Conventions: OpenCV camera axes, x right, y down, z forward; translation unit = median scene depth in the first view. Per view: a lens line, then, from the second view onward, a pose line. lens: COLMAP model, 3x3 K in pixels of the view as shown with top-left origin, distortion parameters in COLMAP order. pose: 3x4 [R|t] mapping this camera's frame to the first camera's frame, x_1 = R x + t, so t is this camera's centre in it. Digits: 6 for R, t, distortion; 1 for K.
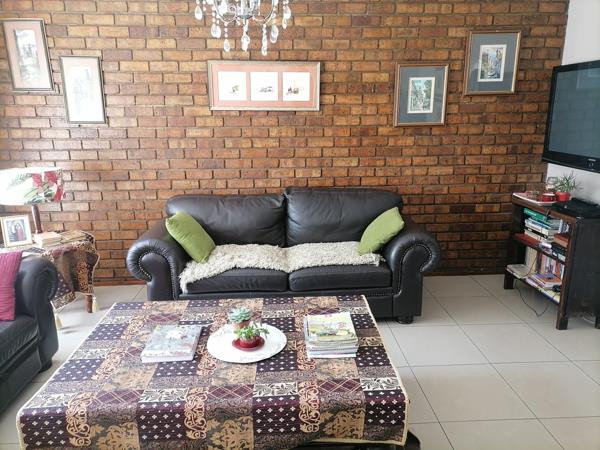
lens RADIAL K [[447.8, 0, 300.0], [0, 447.8, 225.0], [0, 0, 1]] dist [0.039921, -0.006953]
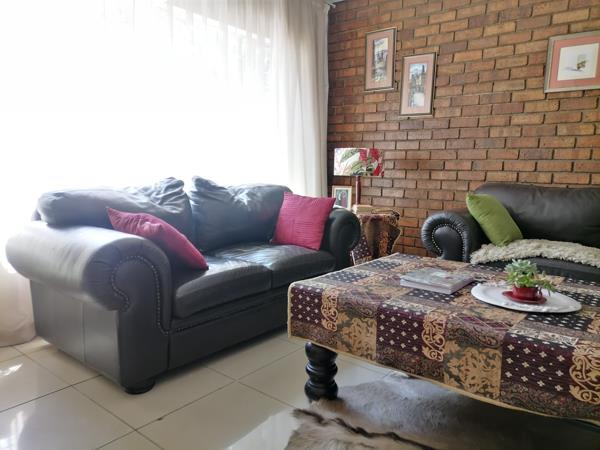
lens RADIAL K [[447.8, 0, 300.0], [0, 447.8, 225.0], [0, 0, 1]] dist [0.039921, -0.006953]
pose [[0.746674, 0.108168, -0.656337, 0.061942], [-0.186804, 0.981082, -0.050827, 0.147070], [0.638422, 0.160558, 0.752754, 0.060378]]
